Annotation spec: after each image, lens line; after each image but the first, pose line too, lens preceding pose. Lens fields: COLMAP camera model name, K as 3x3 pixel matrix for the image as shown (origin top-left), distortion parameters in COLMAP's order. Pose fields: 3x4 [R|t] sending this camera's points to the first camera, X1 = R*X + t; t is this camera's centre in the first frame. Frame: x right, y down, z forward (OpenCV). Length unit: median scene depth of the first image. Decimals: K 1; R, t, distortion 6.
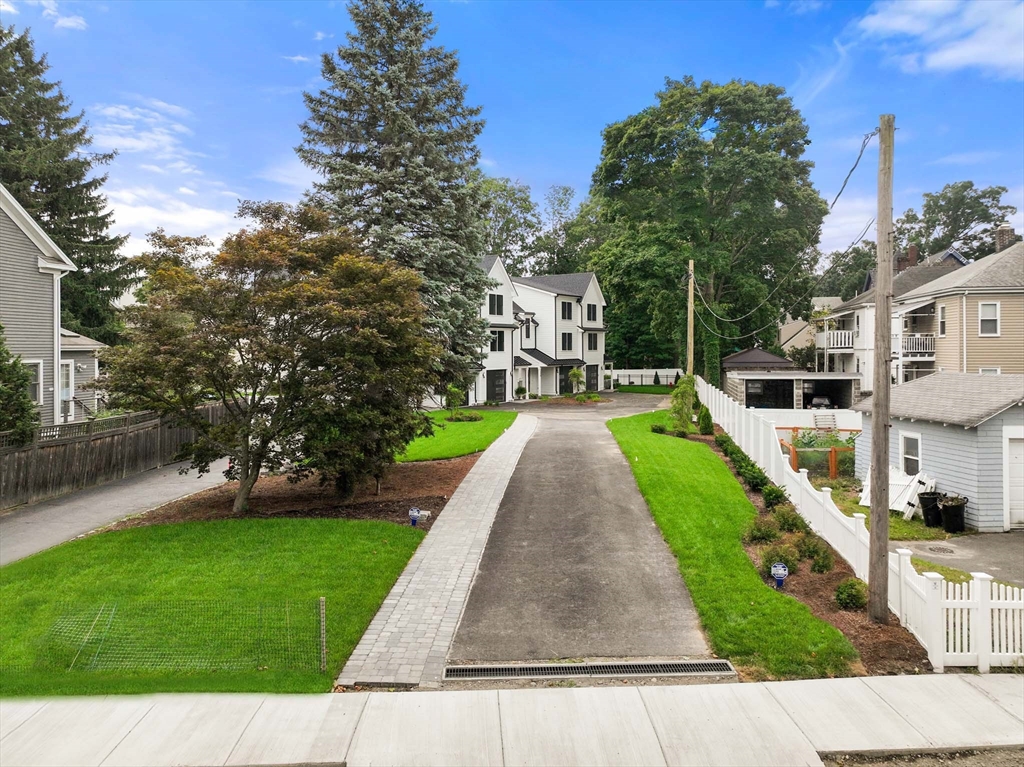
lens RADIAL K [[726.2, 0, 514.4], [0, 726.2, 376.5], [0, 0, 1]] dist [-0.002498, 0.000806]
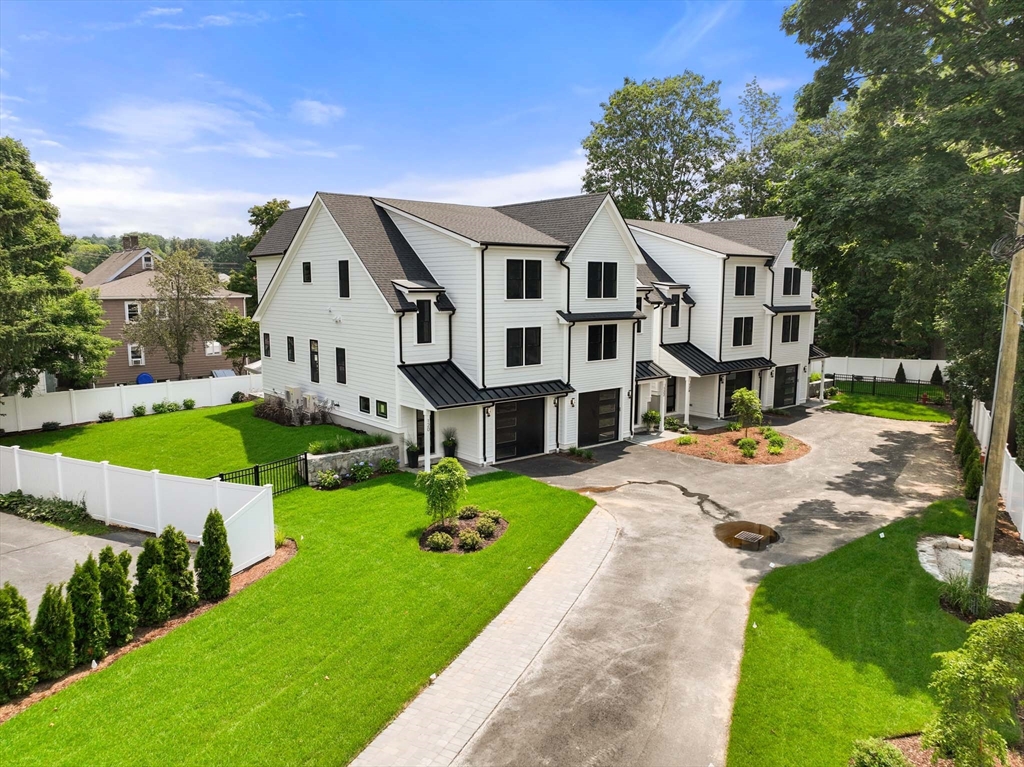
lens RADIAL K [[726.2, 0, 513.0], [0, 726.2, 393.5], [0, 0, 1]] dist [-0.002498, 0.000806]
pose [[0.955830, 0.052977, -0.289107, 0.066352], [-0.021379, 0.993548, 0.111379, -0.059936], [0.293142, -0.100279, 0.950795, 0.349805]]
